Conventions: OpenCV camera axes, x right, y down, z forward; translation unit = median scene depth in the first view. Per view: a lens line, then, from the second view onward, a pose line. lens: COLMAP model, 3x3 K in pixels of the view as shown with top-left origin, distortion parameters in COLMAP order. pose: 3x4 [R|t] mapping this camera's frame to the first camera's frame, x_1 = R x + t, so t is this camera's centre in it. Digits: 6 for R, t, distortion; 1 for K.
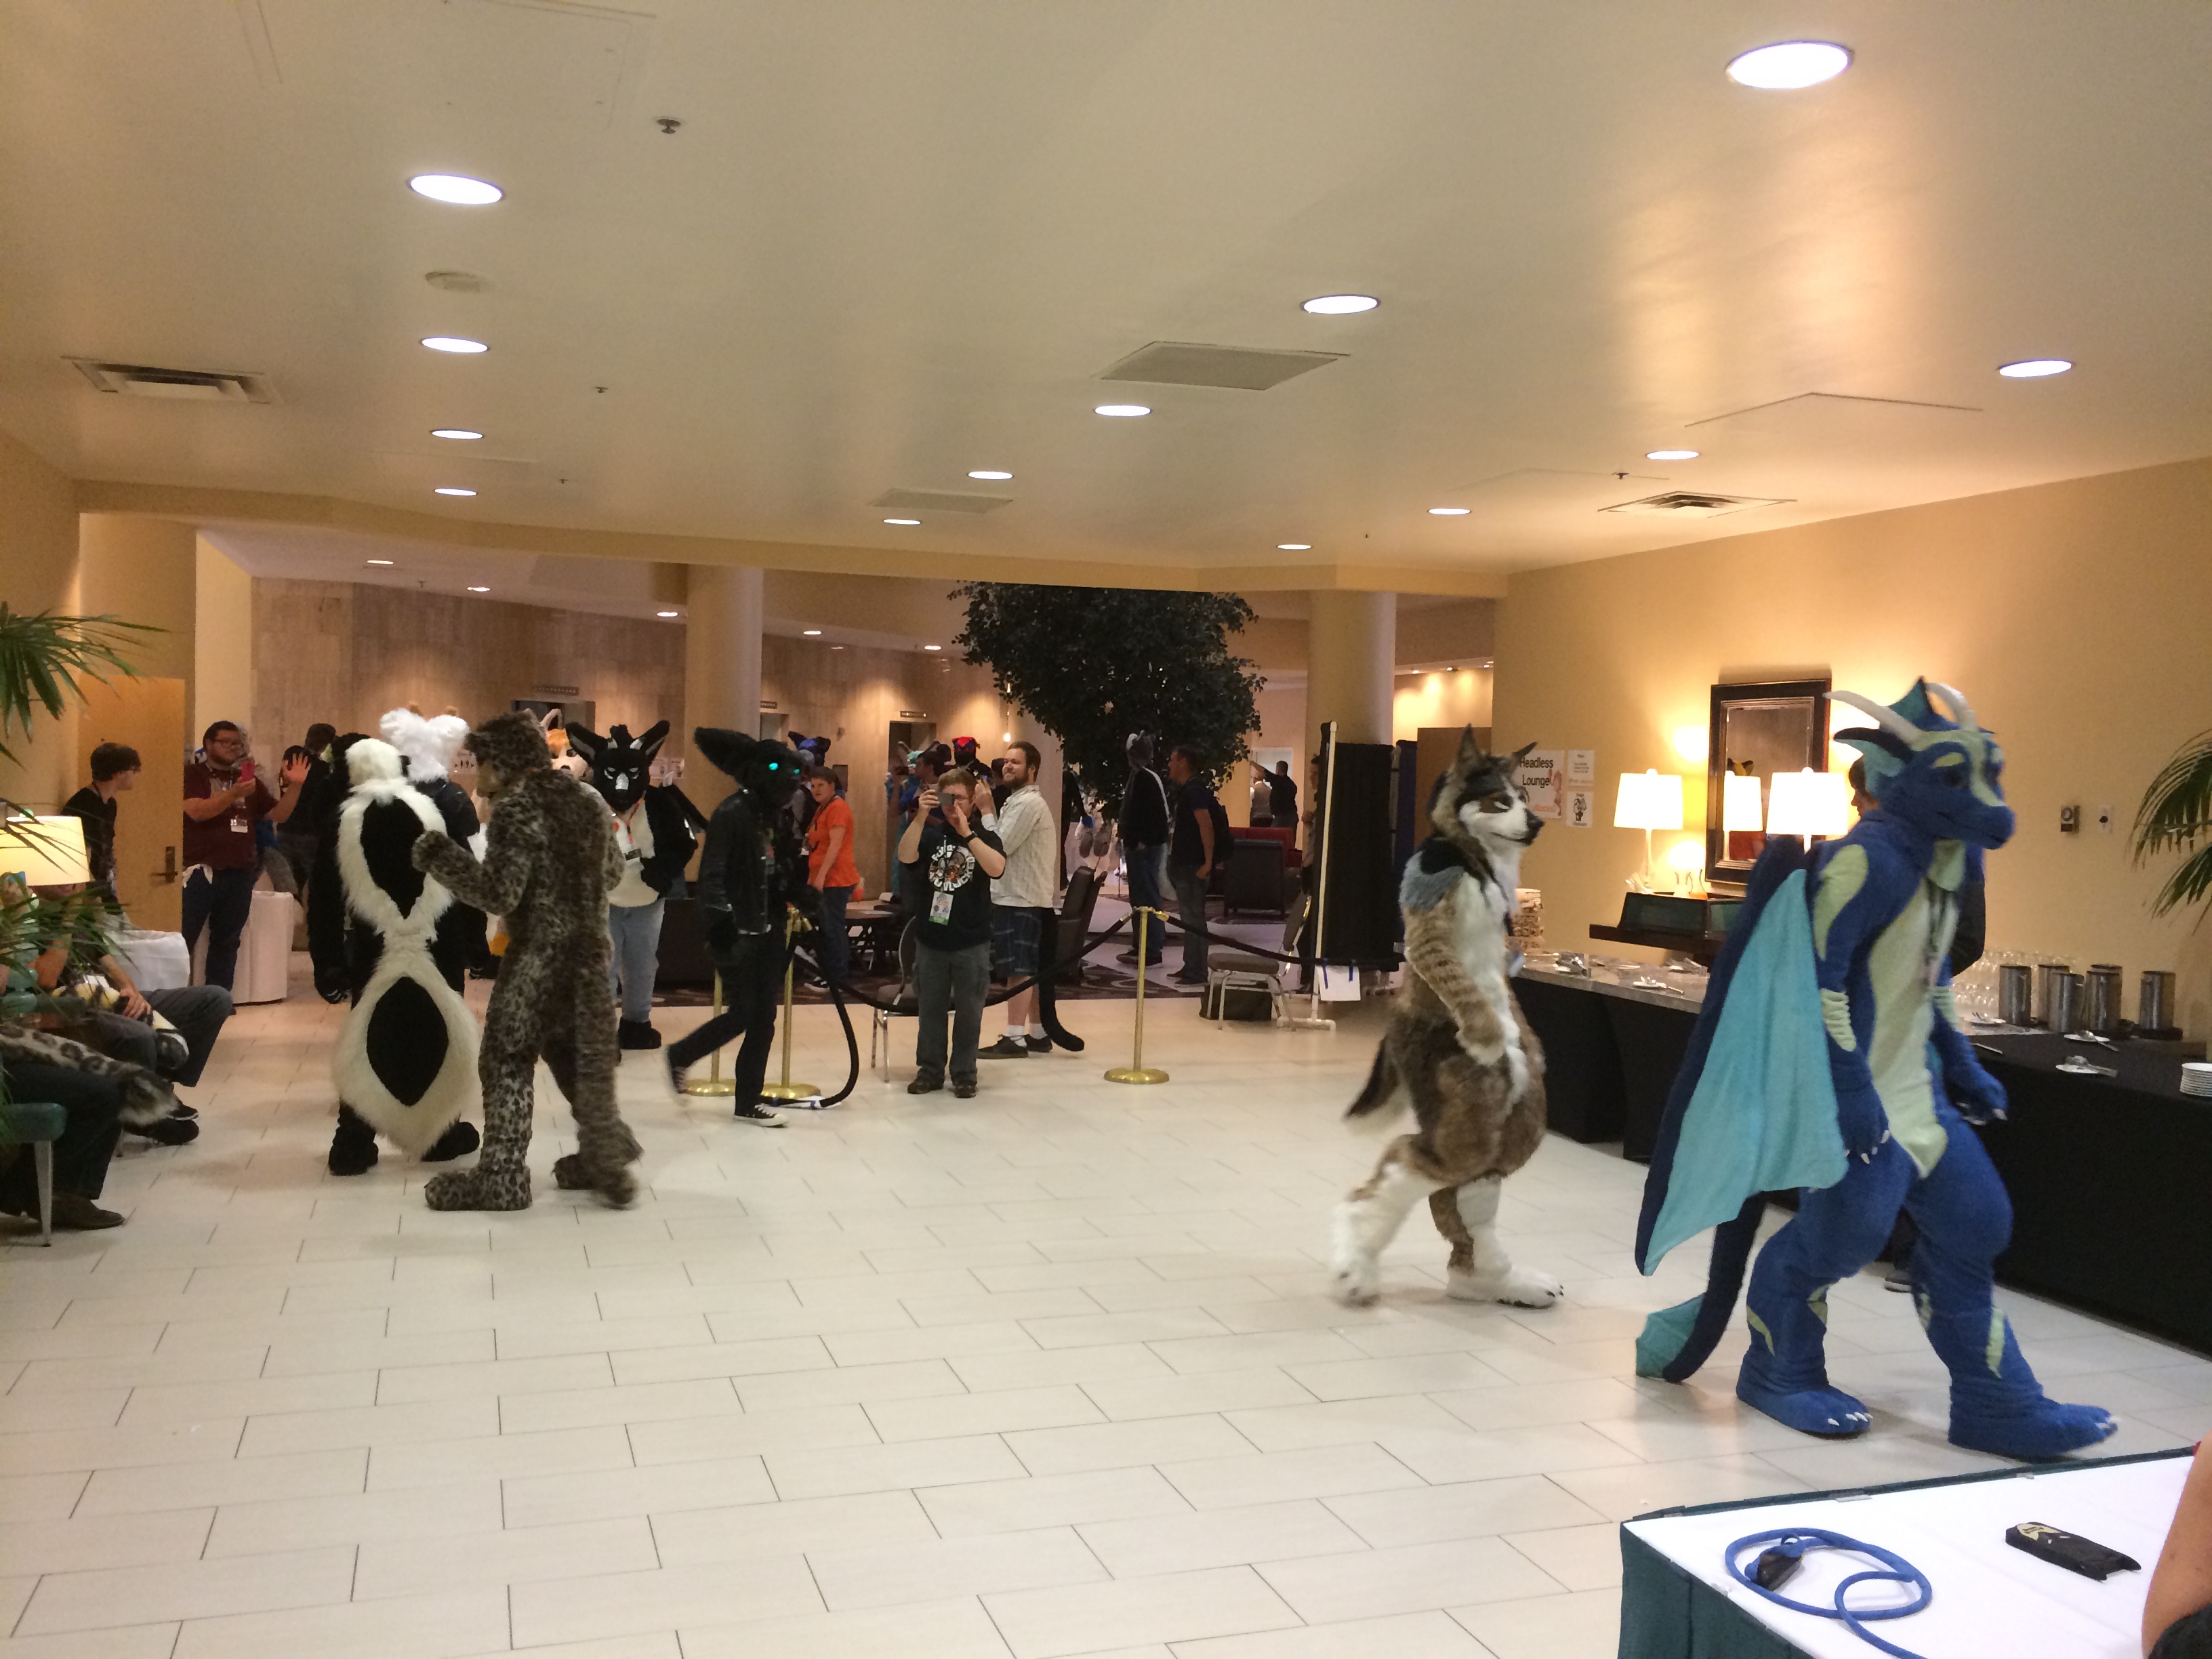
lens RADIAL K [[1883.4, 0, 1097.2], [0, 1883.4, 825.0], [0, 0, 1]] dist [0.070393, -0.099740]
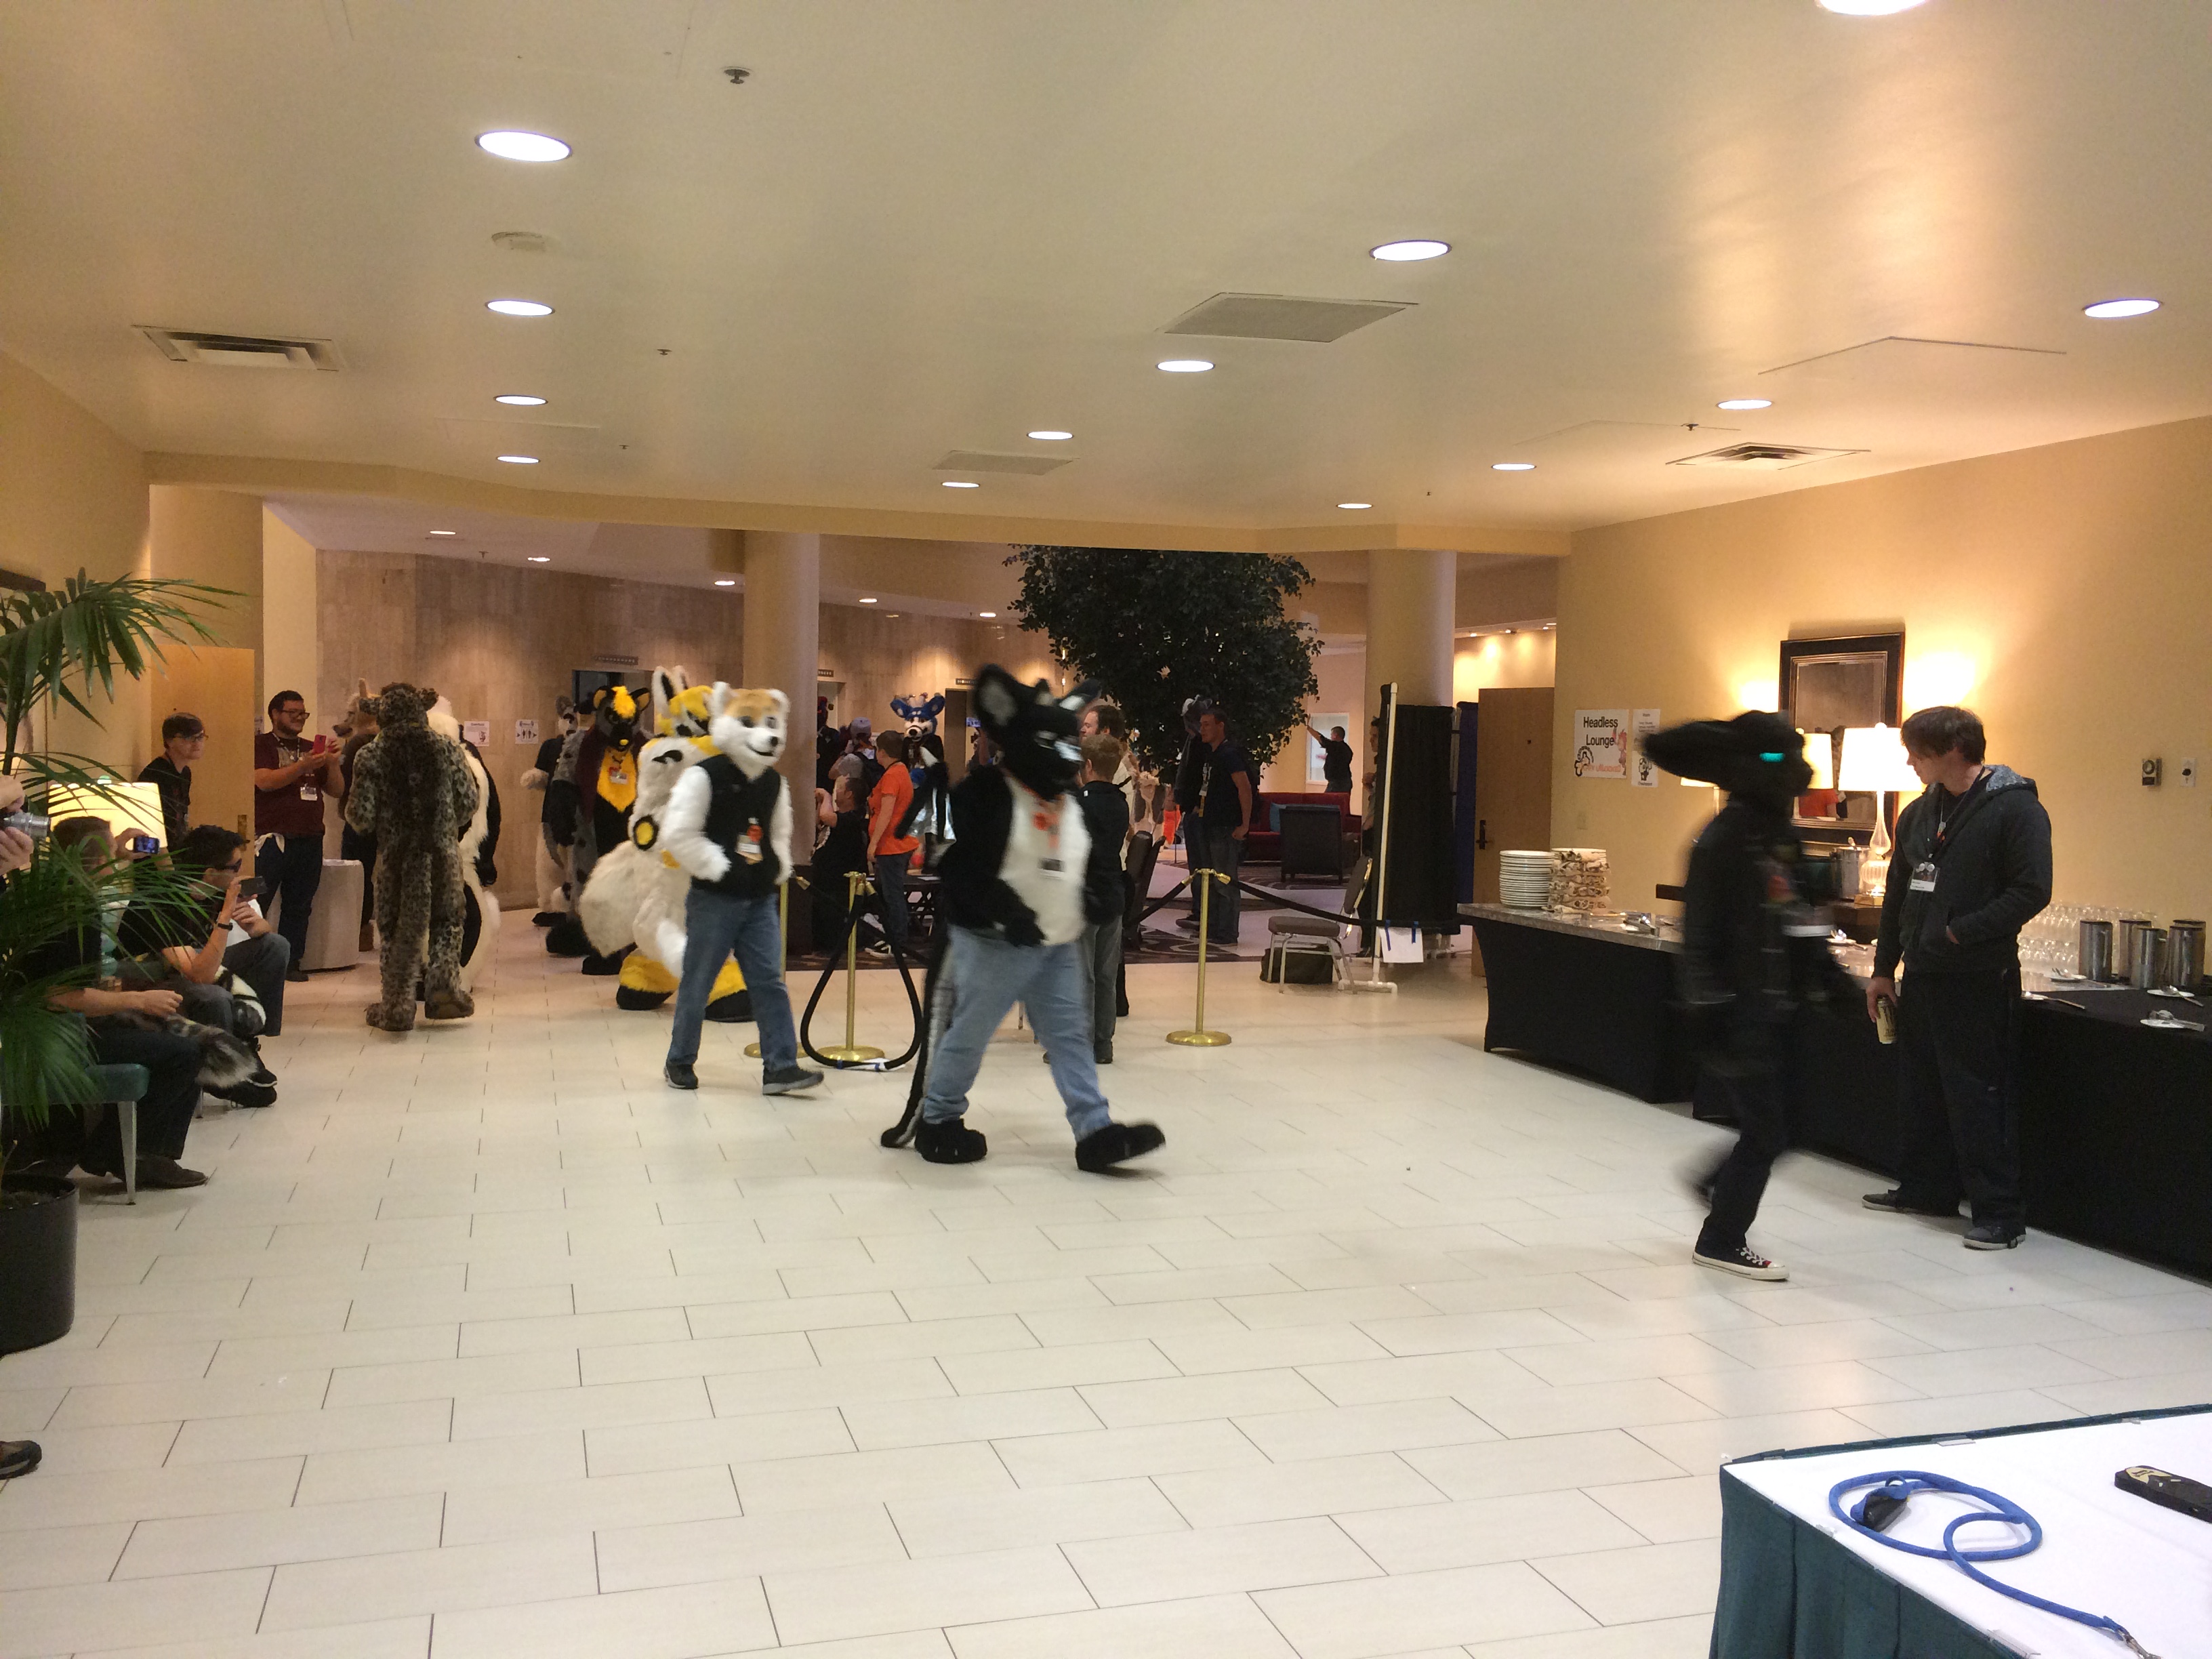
lens RADIAL K [[1883.4, 0, 1097.2], [0, 1883.4, 825.0], [0, 0, 1]] dist [0.070393, -0.099740]
pose [[0.999590, -0.006156, -0.027978, -0.004277], [0.006611, 0.999847, 0.016185, 0.003485], [0.027874, -0.016363, 0.999477, 0.001587]]
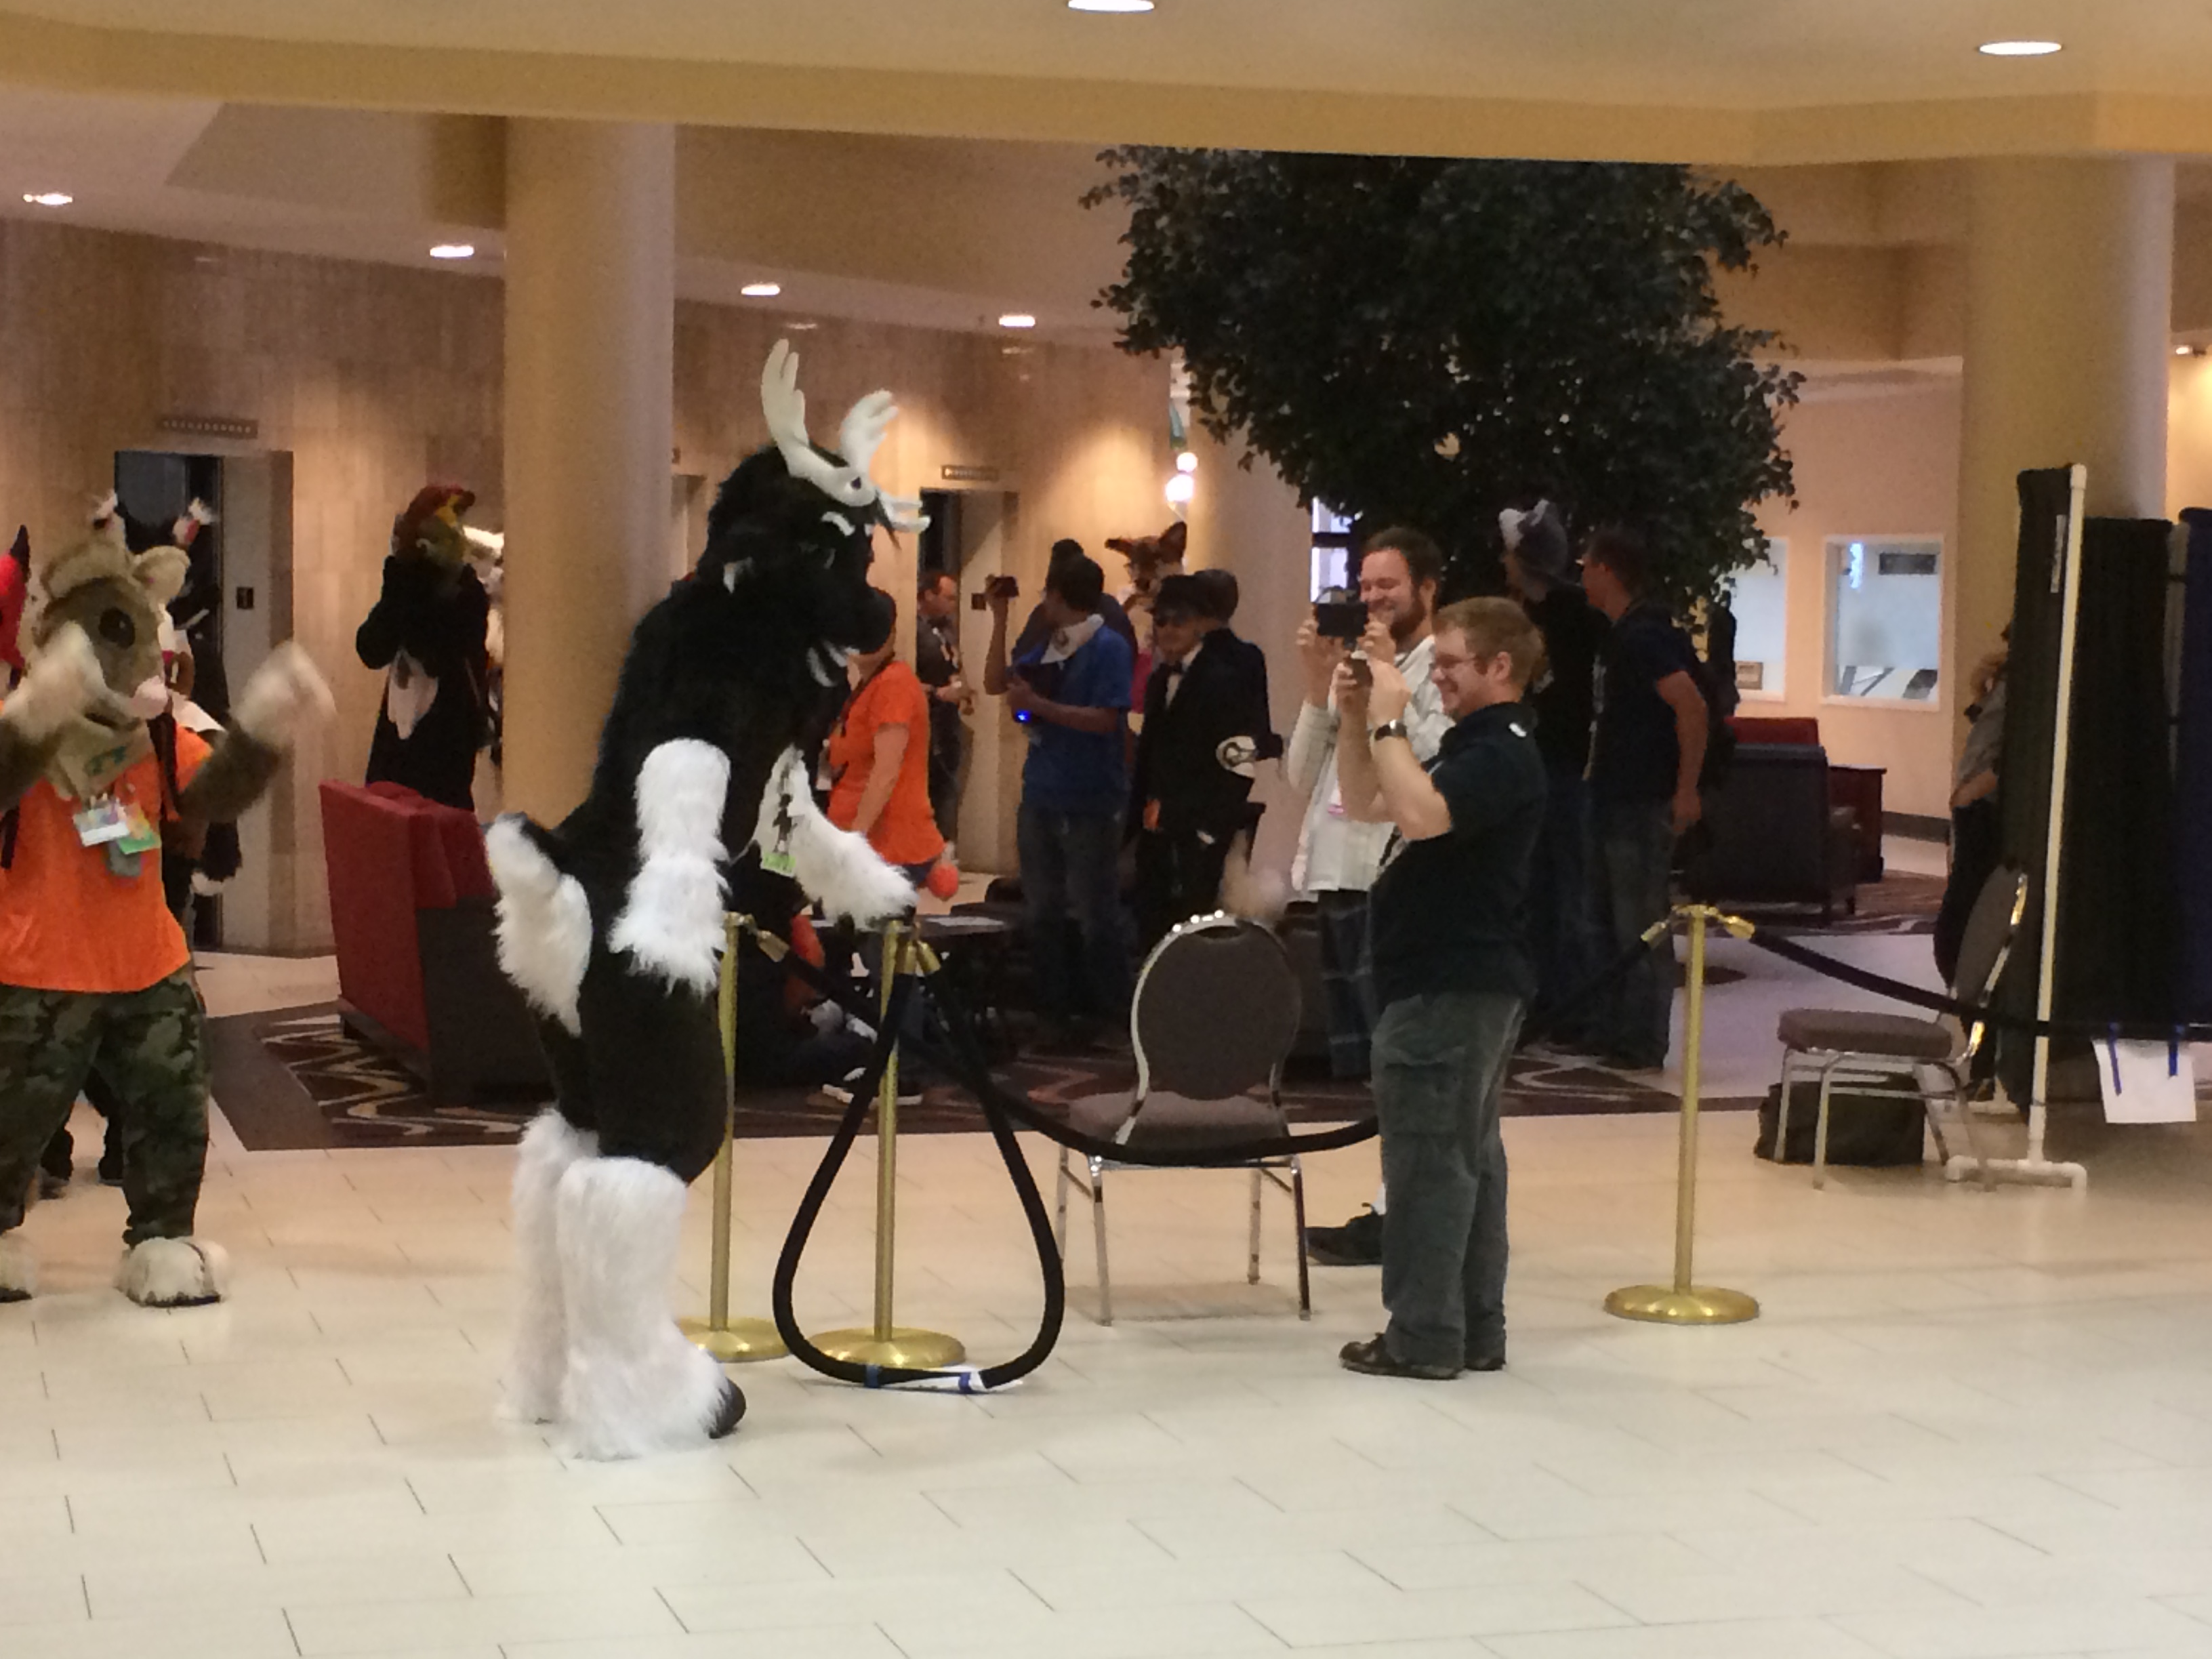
lens RADIAL K [[4098.4, 0, 1106.0], [0, 4098.4, 829.5], [0, 0, 1]] dist [0.072404, 0.018380]
pose [[0.999310, -0.011937, -0.035165, -0.073445], [0.012888, 0.999554, 0.026948, -0.000492], [0.034828, -0.027382, 0.999018, 0.071689]]
